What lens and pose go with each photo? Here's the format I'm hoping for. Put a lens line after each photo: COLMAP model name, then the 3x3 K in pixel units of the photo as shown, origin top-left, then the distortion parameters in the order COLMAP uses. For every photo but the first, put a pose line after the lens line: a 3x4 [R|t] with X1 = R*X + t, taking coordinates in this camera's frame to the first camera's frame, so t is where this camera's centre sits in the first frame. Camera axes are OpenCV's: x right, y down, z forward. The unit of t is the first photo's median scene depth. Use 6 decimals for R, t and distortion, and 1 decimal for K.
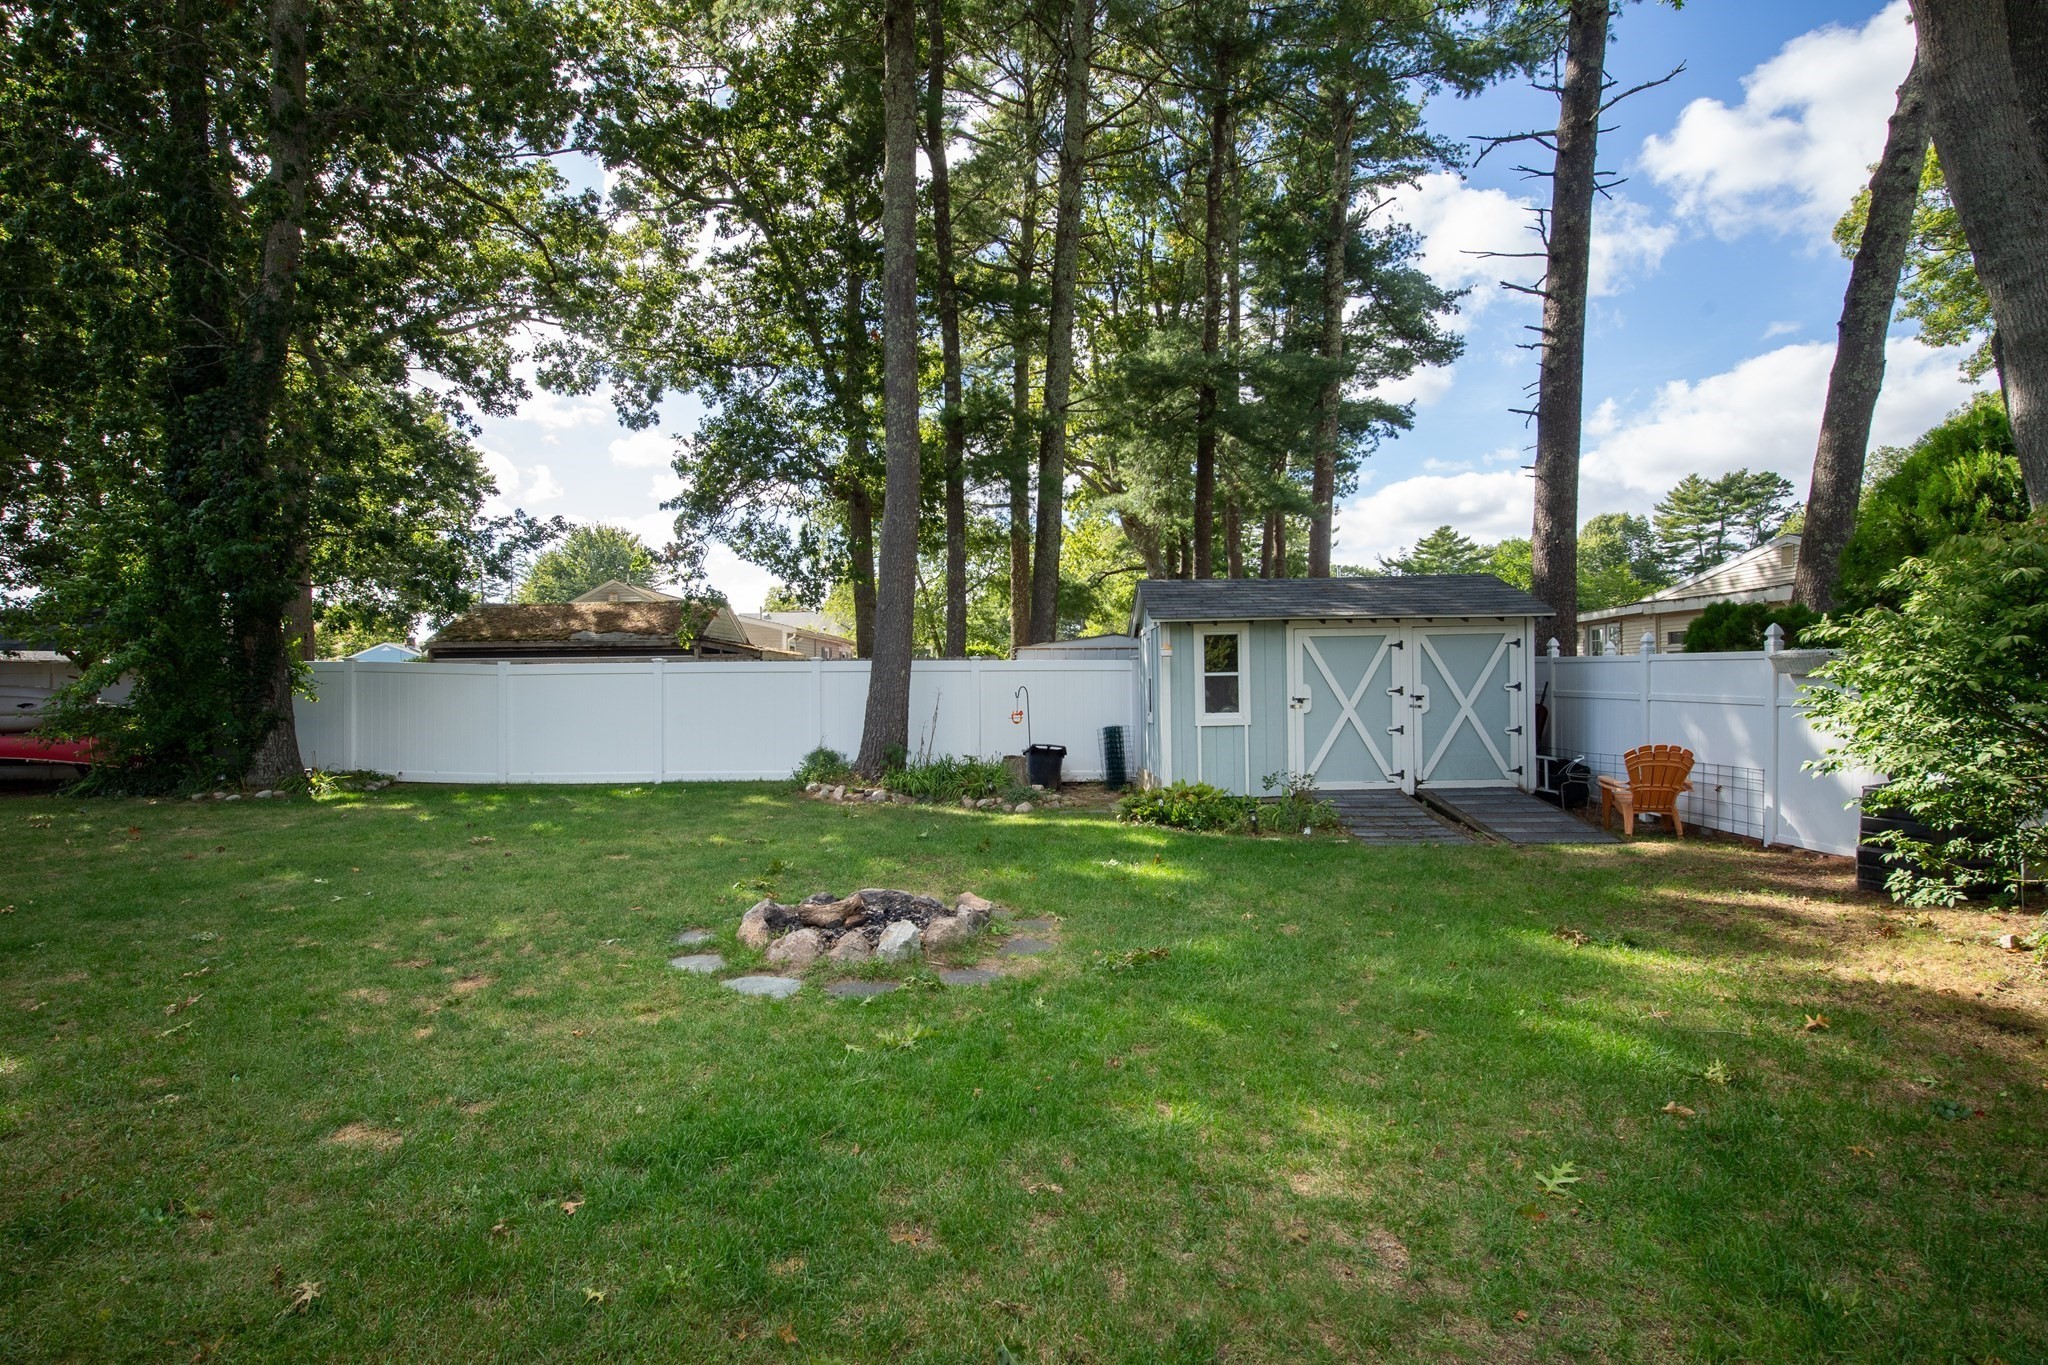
lens RADIAL K [[971.9, 0, 1024.0], [0, 971.9, 682.5], [0, 0, 1]] dist [-0.003633, 0.000474]
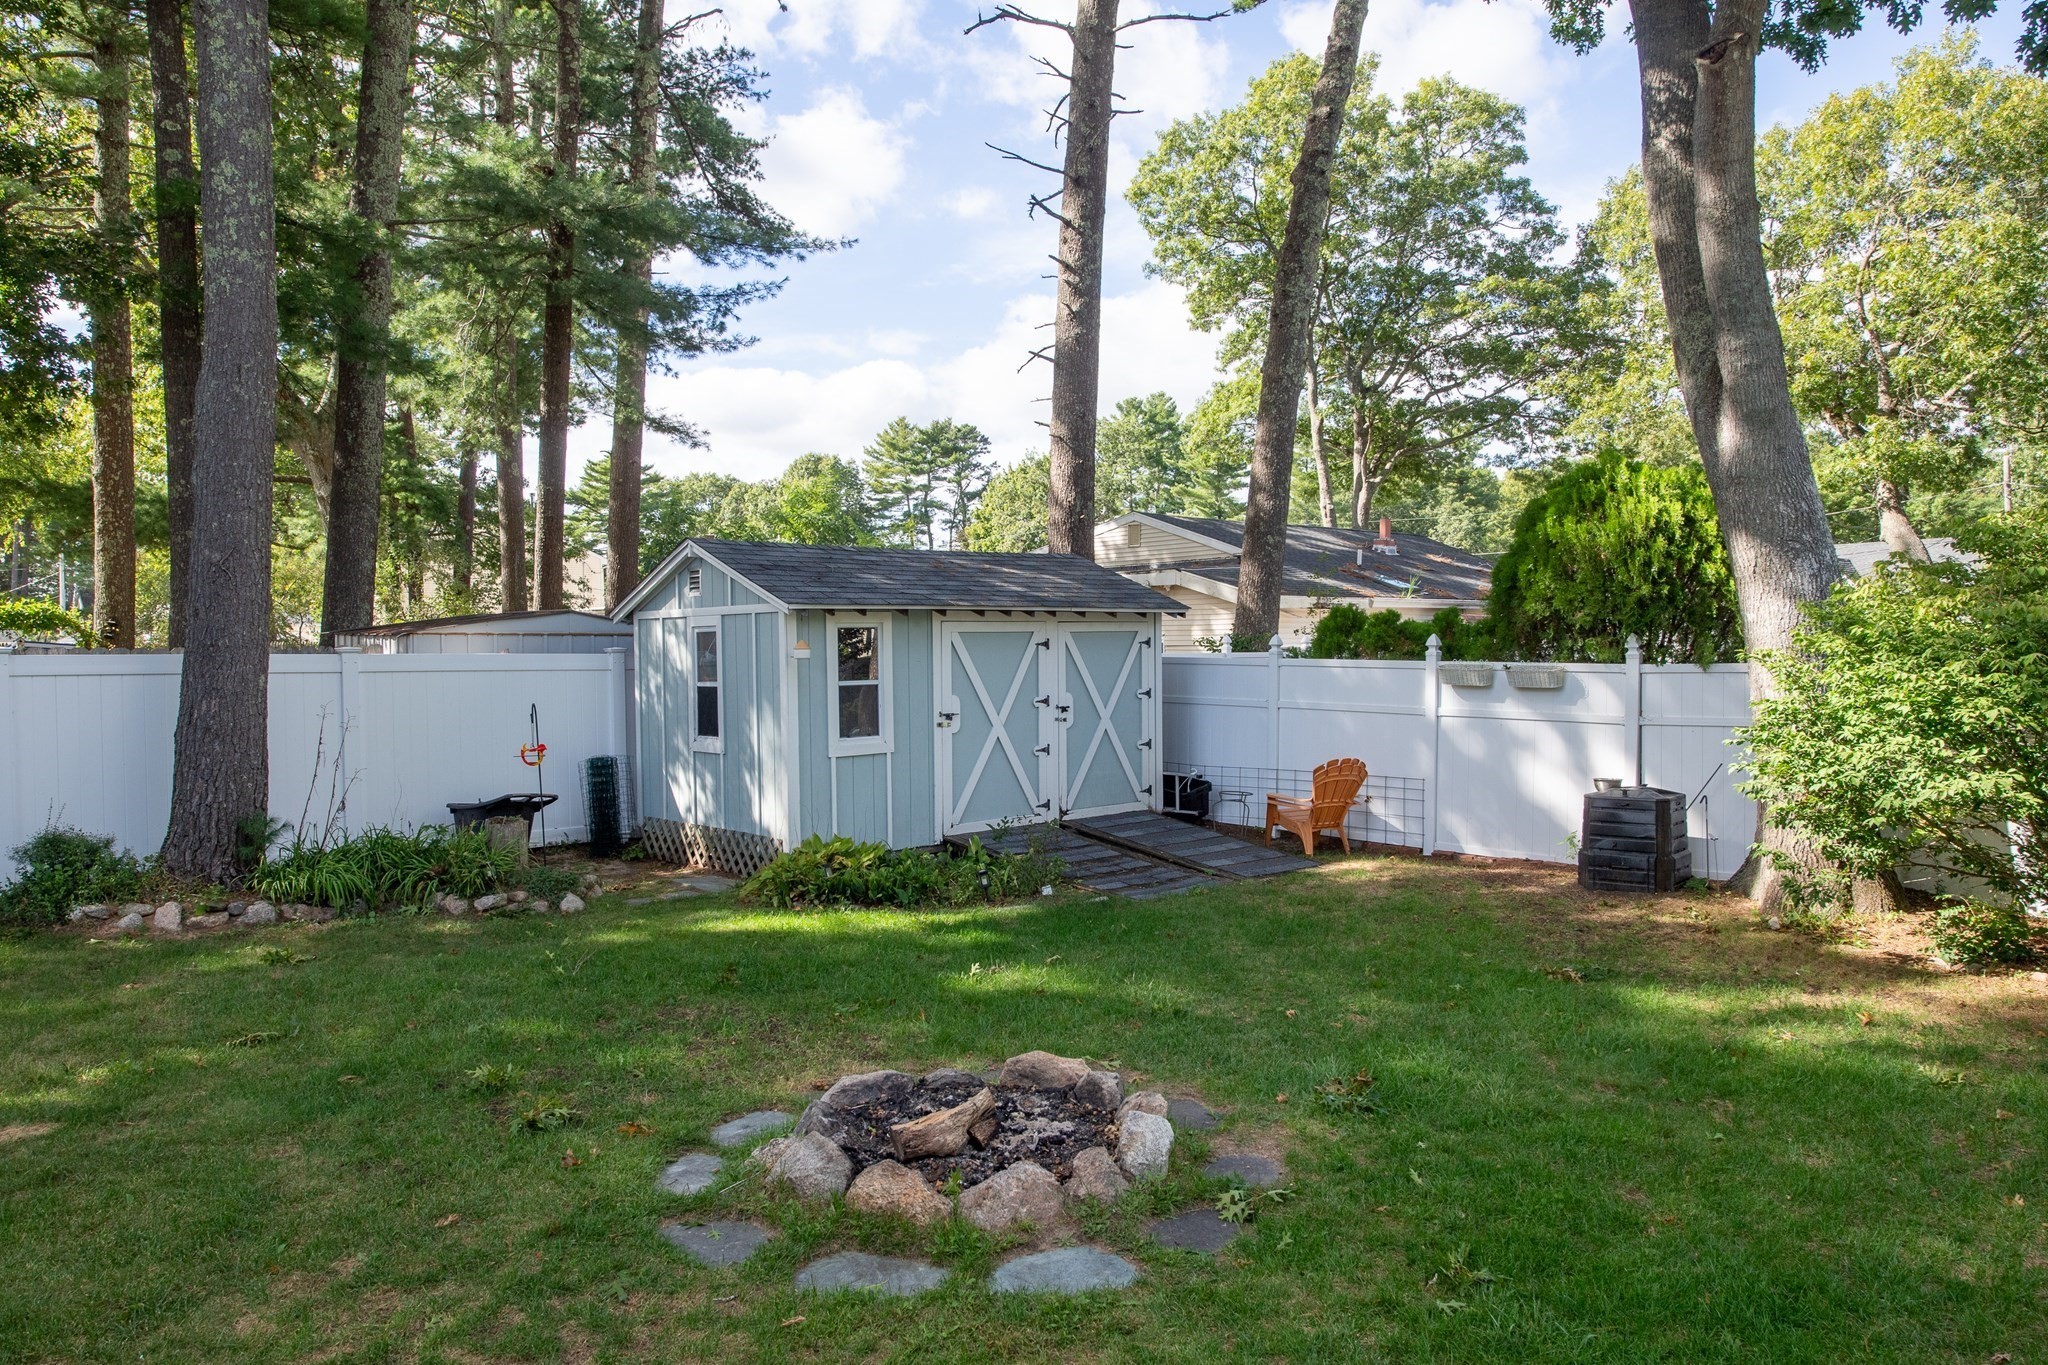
lens RADIAL K [[1355.6, 0, 1024.0], [0, 1355.6, 682.5], [0, 0, 1]] dist [0.006680, -0.000193]
pose [[0.742964, -0.012401, 0.669217, -0.301878], [-0.002598, 0.999767, 0.021411, -0.024596], [-0.669327, -0.017646, 0.742759, 0.146802]]
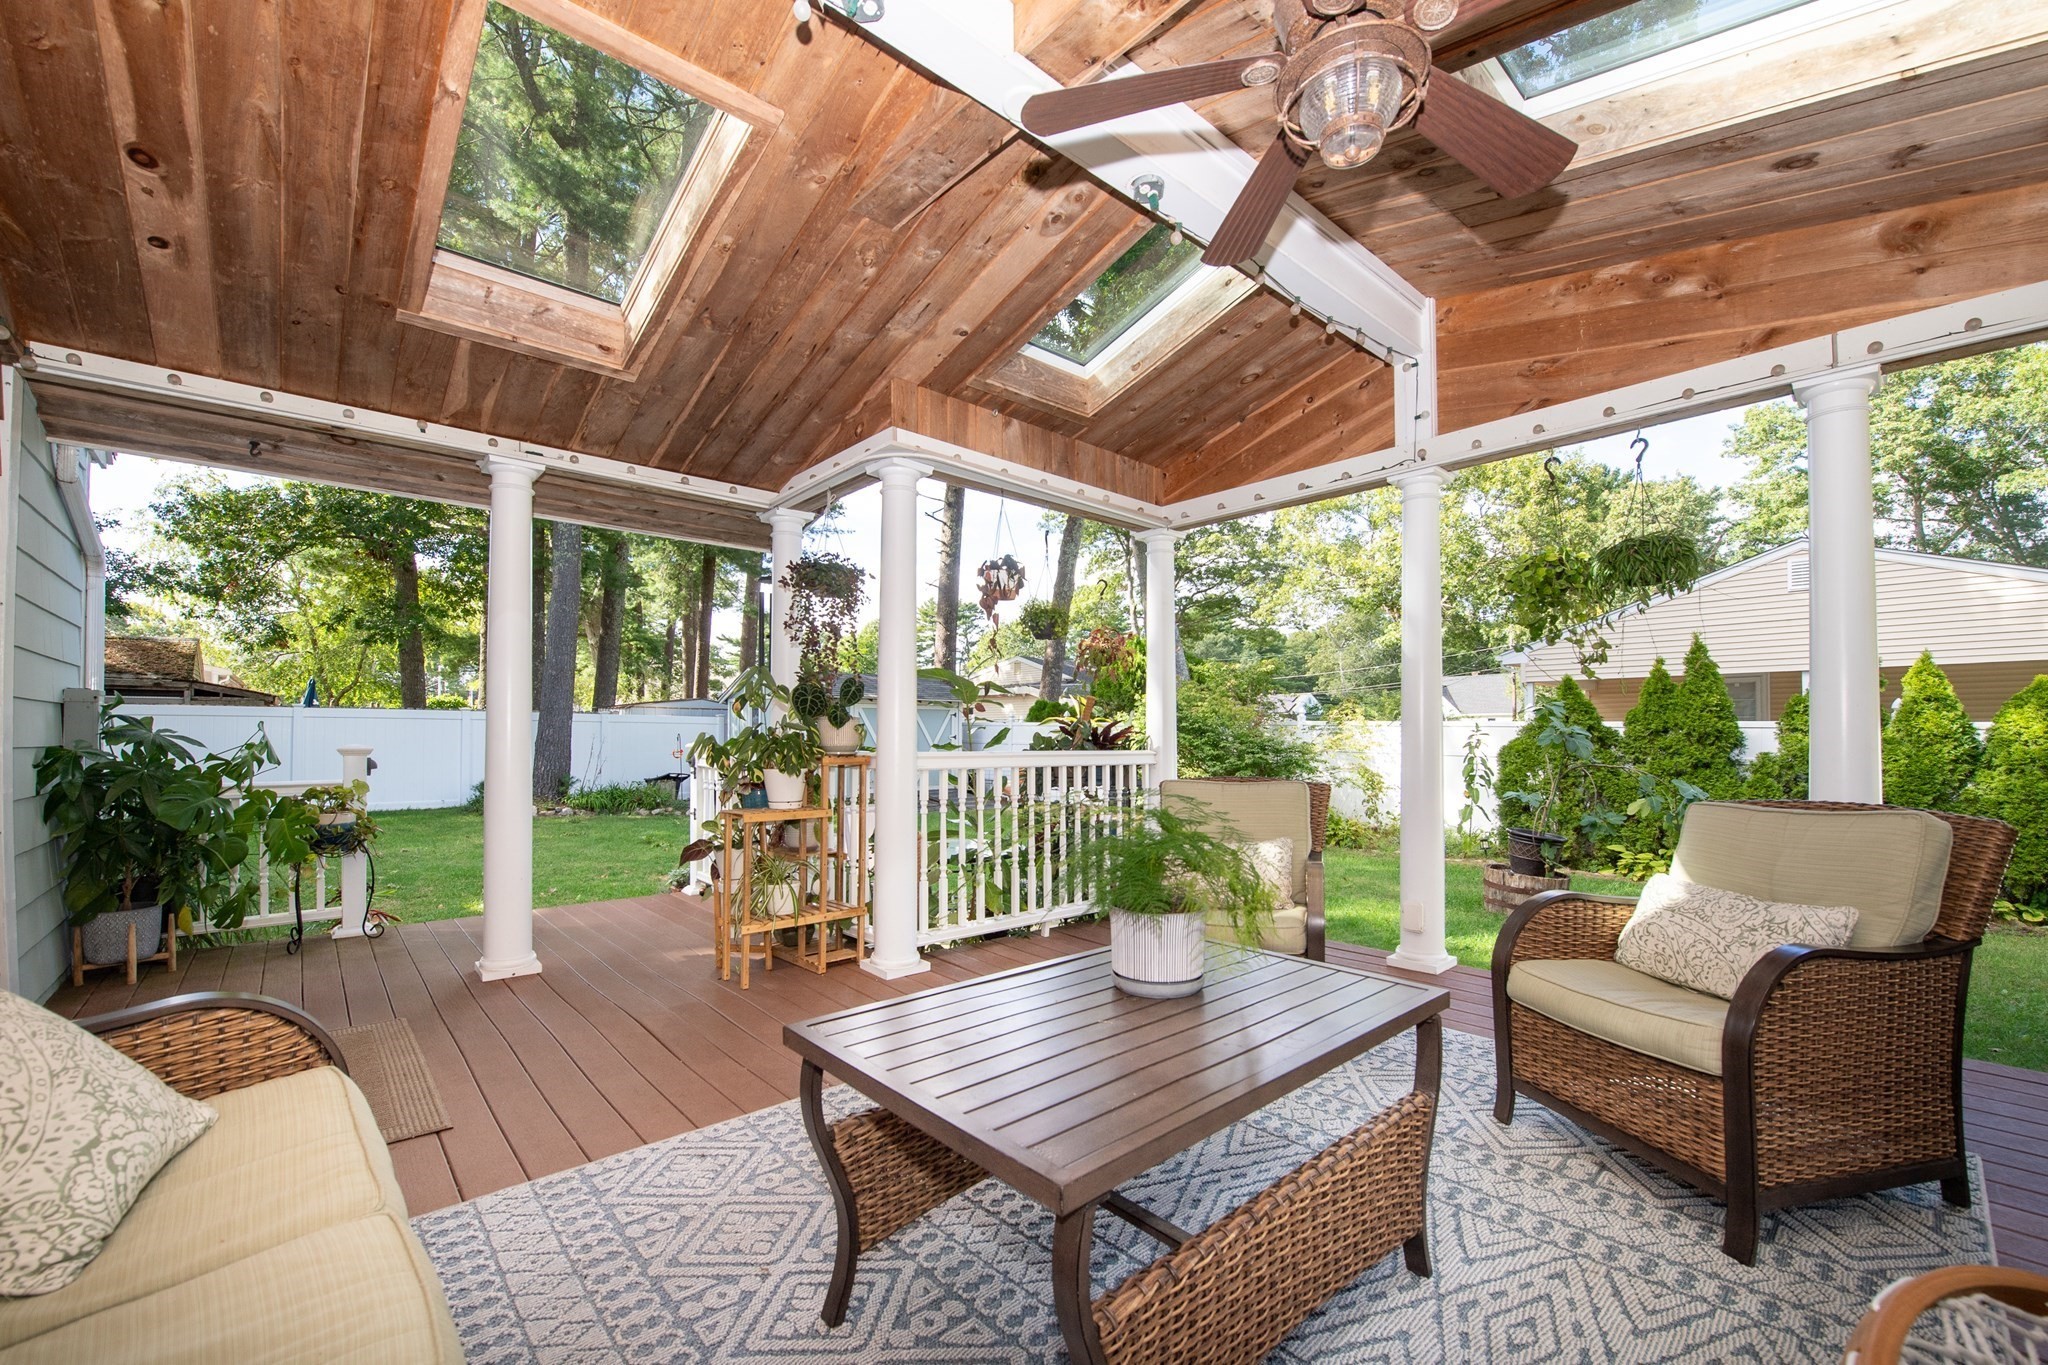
lens RADIAL K [[834.3, 0, 1029.7], [0, 834.3, 717.8], [0, 0, 1]] dist [-0.000122, -0.000112]
pose [[0.735003, 0.026645, 0.677540, -0.424650], [-0.012618, 0.999592, -0.025622, 0.005522], [-0.677946, 0.010283, 0.735040, -0.286262]]
